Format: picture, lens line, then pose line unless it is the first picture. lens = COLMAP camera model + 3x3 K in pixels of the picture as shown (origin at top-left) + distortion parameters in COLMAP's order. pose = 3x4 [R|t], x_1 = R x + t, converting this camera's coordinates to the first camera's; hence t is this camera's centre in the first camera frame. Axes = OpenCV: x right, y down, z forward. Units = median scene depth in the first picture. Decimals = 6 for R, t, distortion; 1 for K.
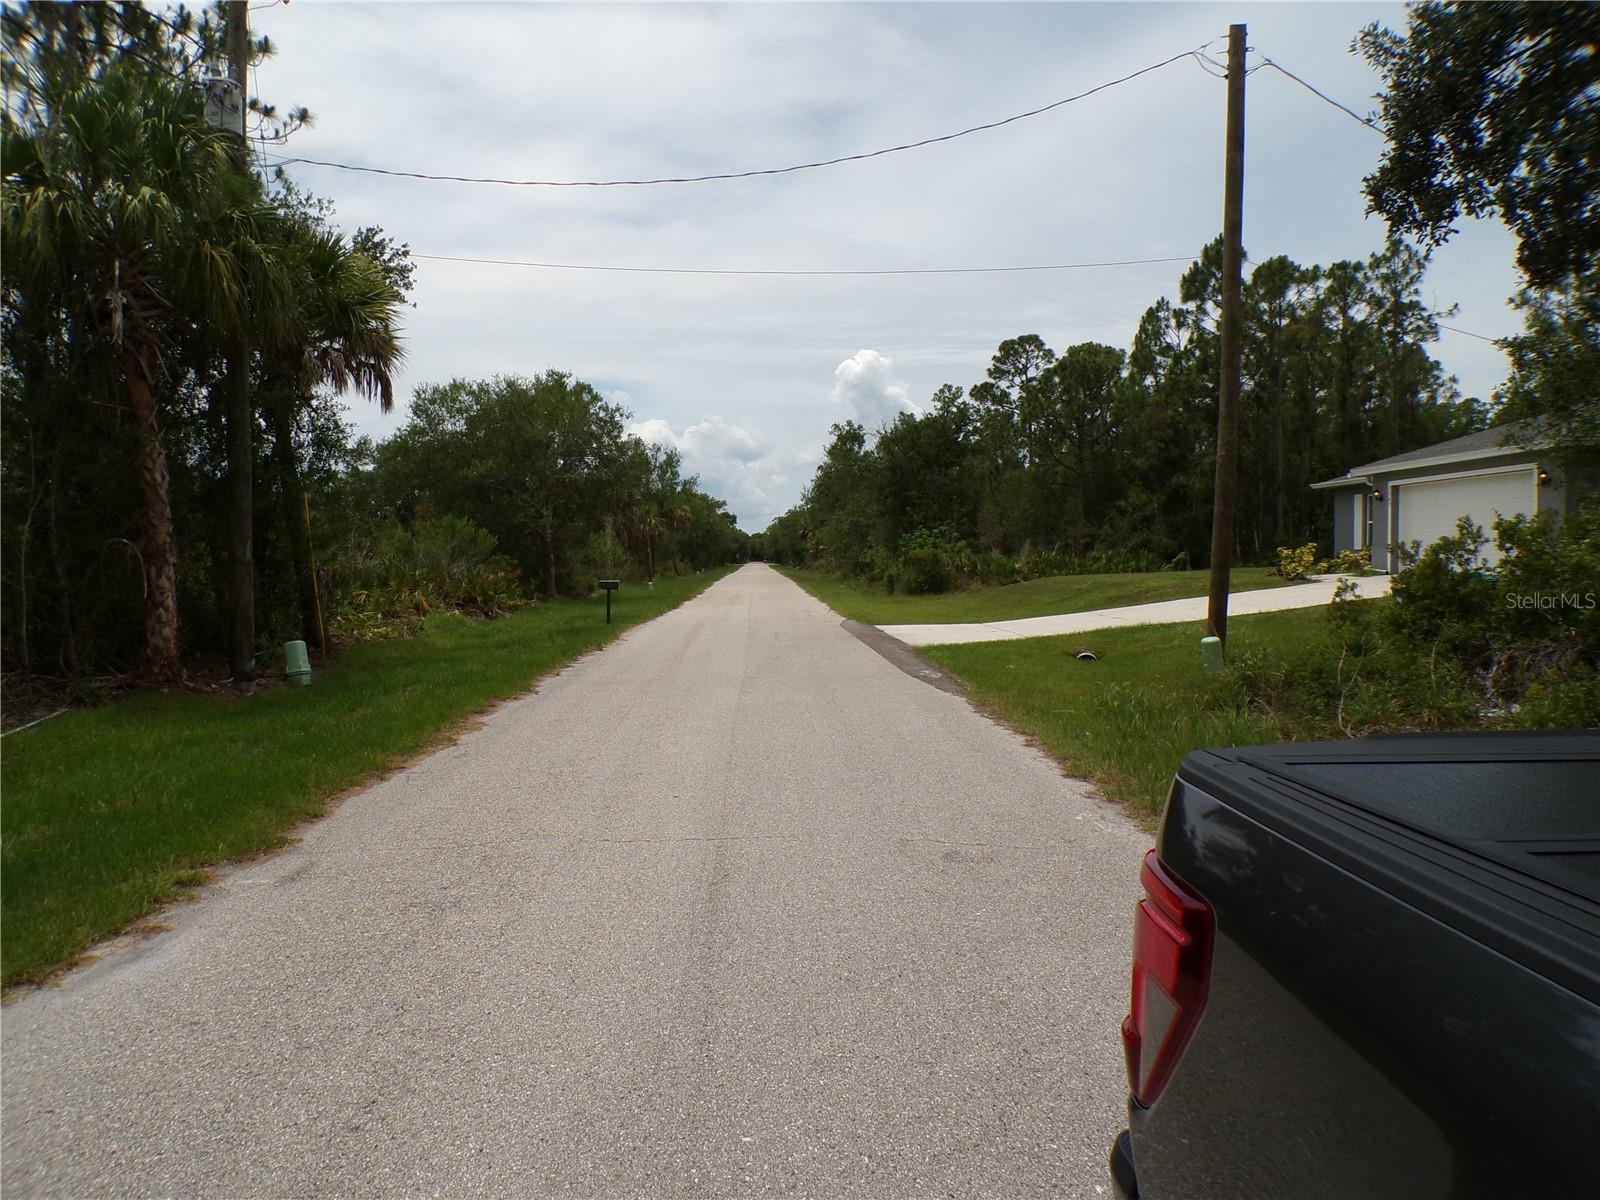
lens RADIAL K [[1115.6, 0, 799.6], [0, 1115.6, 599.5], [0, 0, 1]] dist [-0.006613, 0.011303]
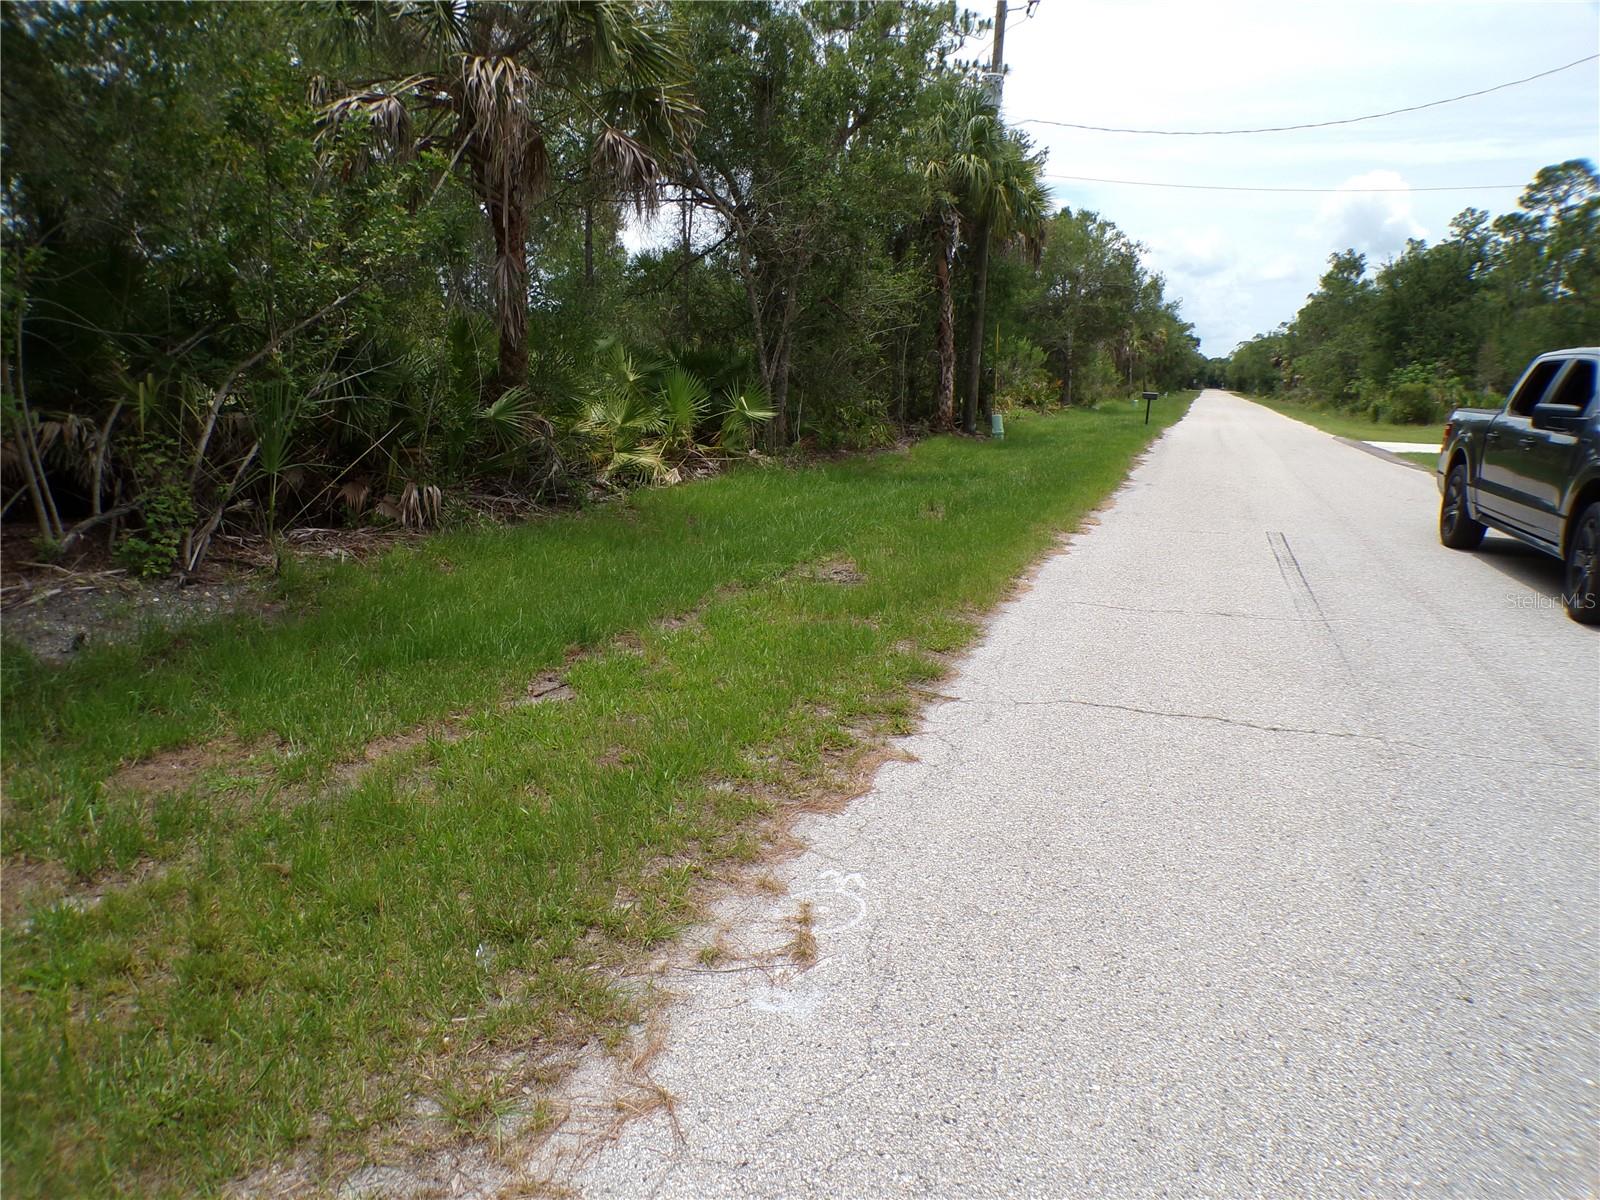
lens RADIAL K [[1115.6, 0, 799.5], [0, 1115.6, 602.9], [0, 0, 1]] dist [-0.006613, 0.011303]
pose [[0.925705, 0.127399, -0.356145, -0.020545], [-0.067160, 0.981970, 0.176703, 0.009304], [0.372236, -0.139656, 0.917571, -0.174841]]
